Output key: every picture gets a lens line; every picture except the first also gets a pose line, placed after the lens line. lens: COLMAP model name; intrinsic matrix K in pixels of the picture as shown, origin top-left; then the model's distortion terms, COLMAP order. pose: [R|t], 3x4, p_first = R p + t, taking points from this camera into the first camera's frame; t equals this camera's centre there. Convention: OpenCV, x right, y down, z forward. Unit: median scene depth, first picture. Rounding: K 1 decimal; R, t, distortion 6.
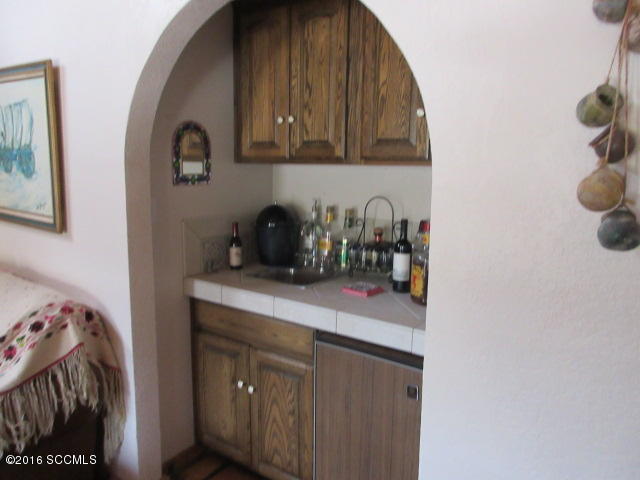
lens RADIAL K [[475.9, 0, 302.9], [0, 475.9, 228.7], [0, 0, 1]] dist [0.001875, -0.007081]
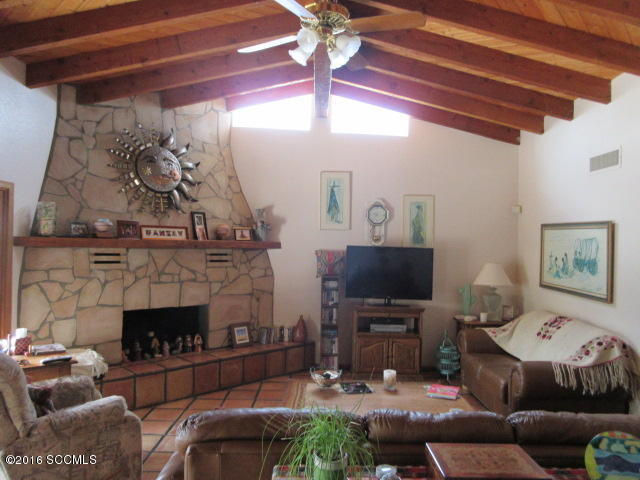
lens RADIAL K [[475.9, 0, 318.2], [0, 475.9, 241.4], [0, 0, 1]] dist [0.001875, -0.007081]
pose [[0.588686, -0.009996, -0.808300, 0.384431], [-0.119348, 0.987891, -0.099138, 0.095340], [0.799503, 0.154830, 0.580365, -1.172908]]
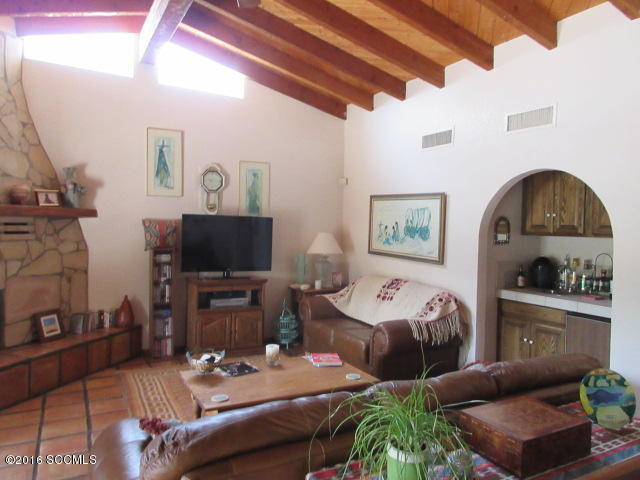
lens RADIAL K [[475.9, 0, 316.3], [0, 475.9, 240.9], [0, 0, 1]] dist [0.001875, -0.007081]
pose [[0.899575, 0.017528, -0.436414, -0.052293], [-0.065123, 0.993408, -0.094338, 0.149882], [0.431884, 0.113285, 0.894787, -1.318096]]
